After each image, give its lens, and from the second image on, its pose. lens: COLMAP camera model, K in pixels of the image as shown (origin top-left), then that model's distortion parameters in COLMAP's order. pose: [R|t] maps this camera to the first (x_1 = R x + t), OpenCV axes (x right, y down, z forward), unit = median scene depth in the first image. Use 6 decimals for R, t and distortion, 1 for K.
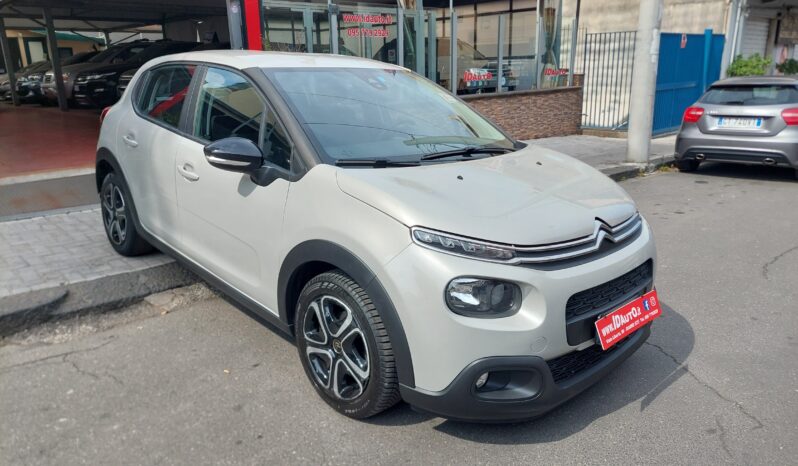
lens RADIAL K [[572.1, 0, 395.1], [0, 572.1, 221.9], [0, 0, 1]] dist [0.065601, -0.071789]
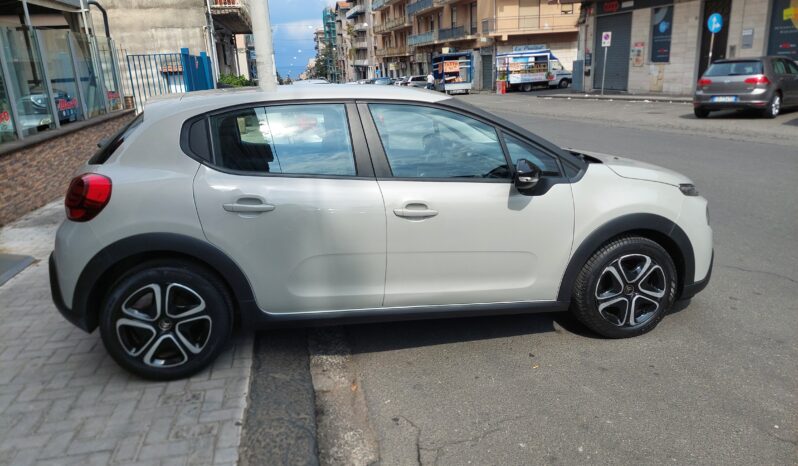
lens RADIAL K [[563.8, 0, 390.3], [0, 563.8, 233.0], [0, 0, 1]] dist [0.068179, -0.072315]
pose [[0.540018, -0.249765, 0.803740, -1.075276], [0.256621, 0.958344, 0.125390, -0.169308], [-0.801578, 0.138544, 0.581618, 0.470219]]
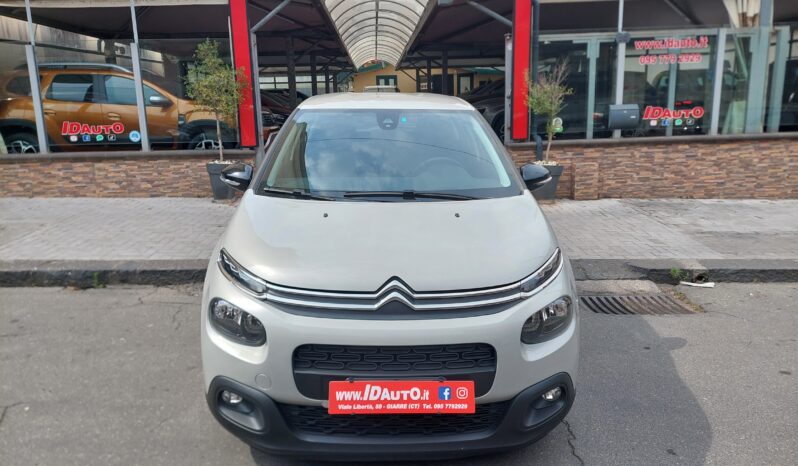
lens RADIAL K [[567.7, 0, 394.6], [0, 567.7, 212.0], [0, 0, 1]] dist [0.067042, -0.065506]
pose [[0.744060, 0.126759, -0.655978, 0.663696], [-0.164231, 0.986412, 0.004327, -0.081229], [0.647613, 0.104513, 0.754768, 0.216531]]
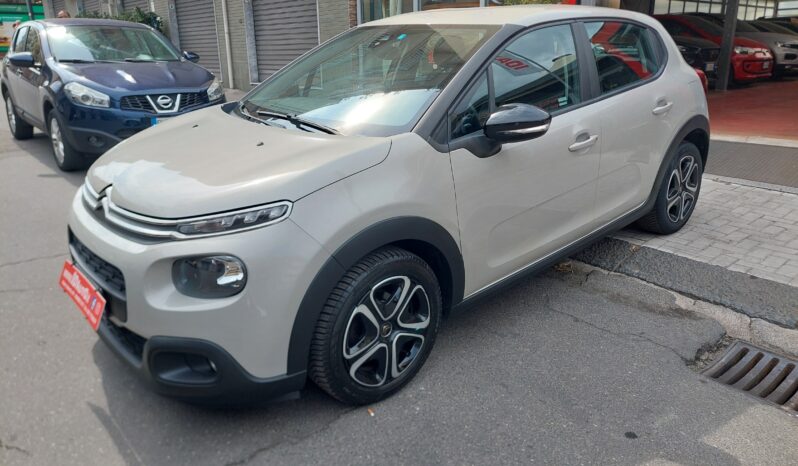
lens RADIAL K [[572.1, 0, 395.1], [0, 572.1, 221.9], [0, 0, 1]] dist [0.065601, -0.071789]
pose [[-0.041065, 0.301320, -0.952638, 0.885236], [-0.242806, 0.921852, 0.302049, -0.246003], [0.969205, 0.243710, 0.035306, 1.017293]]
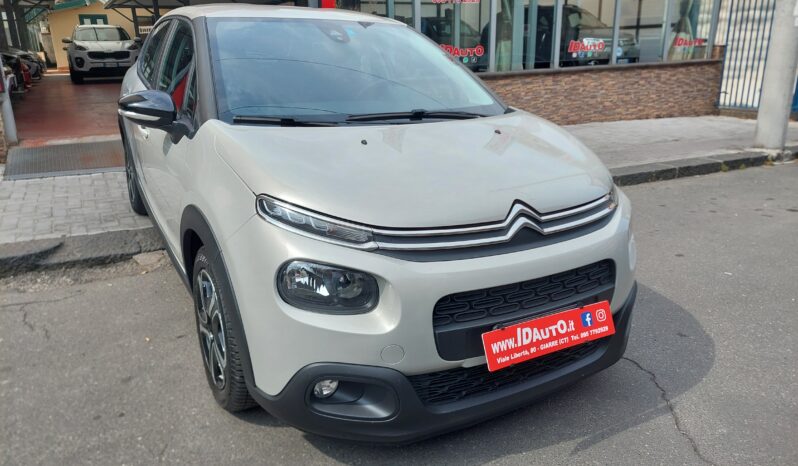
lens RADIAL K [[567.8, 0, 392.0], [0, 567.8, 219.0], [0, 0, 1]] dist [0.066918, -0.063719]
pose [[0.968808, 0.070383, -0.237607, 0.263583], [-0.062656, 0.997236, 0.039927, -0.001311], [0.239760, -0.023794, 0.970540, 0.155843]]
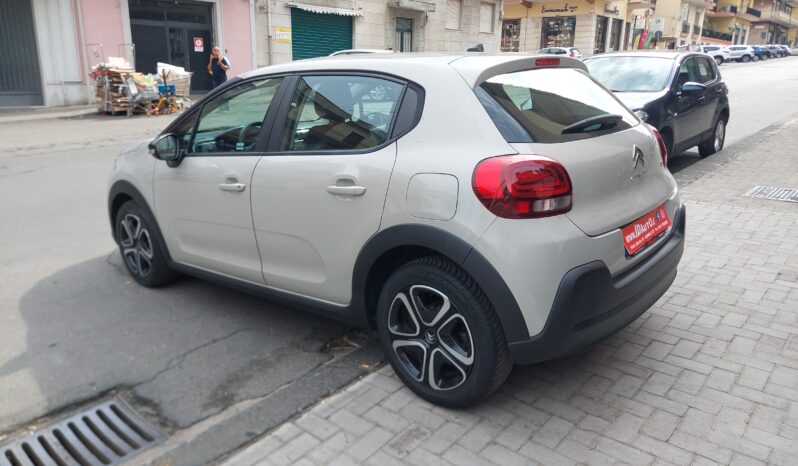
lens RADIAL K [[572.1, 0, 395.1], [0, 572.1, 221.9], [0, 0, 1]] dist [0.065601, -0.071789]
pose [[-0.995913, 0.034247, -0.083574, -0.150205], [-0.011918, 0.867402, 0.497465, -0.575269], [0.089529, 0.496427, -0.863449, 2.130390]]
